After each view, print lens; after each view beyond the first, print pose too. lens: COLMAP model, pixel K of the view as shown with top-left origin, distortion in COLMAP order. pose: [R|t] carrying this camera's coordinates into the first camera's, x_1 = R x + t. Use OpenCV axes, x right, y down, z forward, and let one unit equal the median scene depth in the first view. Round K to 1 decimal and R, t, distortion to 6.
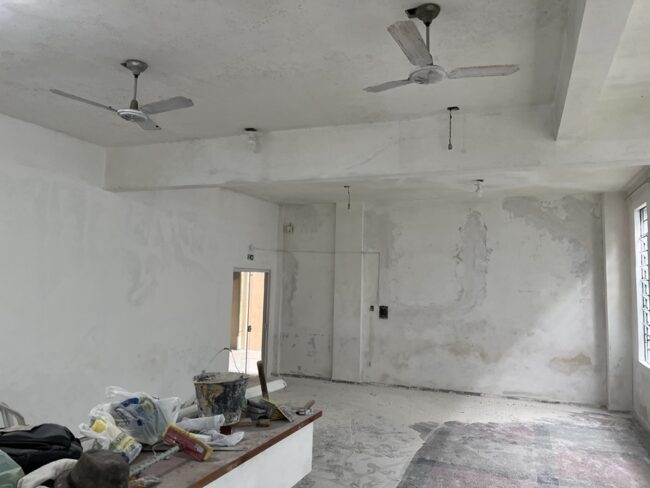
lens RADIAL K [[501.9, 0, 325.0], [0, 501.9, 244.0], [0, 0, 1]] dist [0.061865, -0.089492]
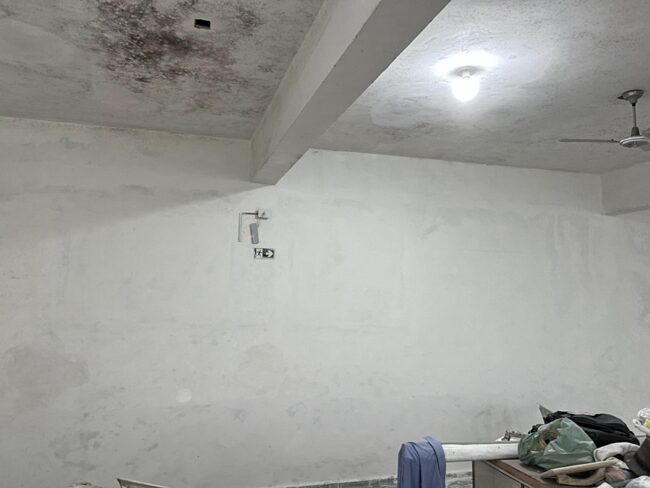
lens RADIAL K [[501.9, 0, 325.0], [0, 501.9, 244.0], [0, 0, 1]] dist [0.061865, -0.089492]
pose [[0.624070, -0.108773, -0.773761, 0.011293], [0.068035, 0.994067, -0.084870, 0.003212], [0.778401, 0.000322, 0.627767, -0.164484]]
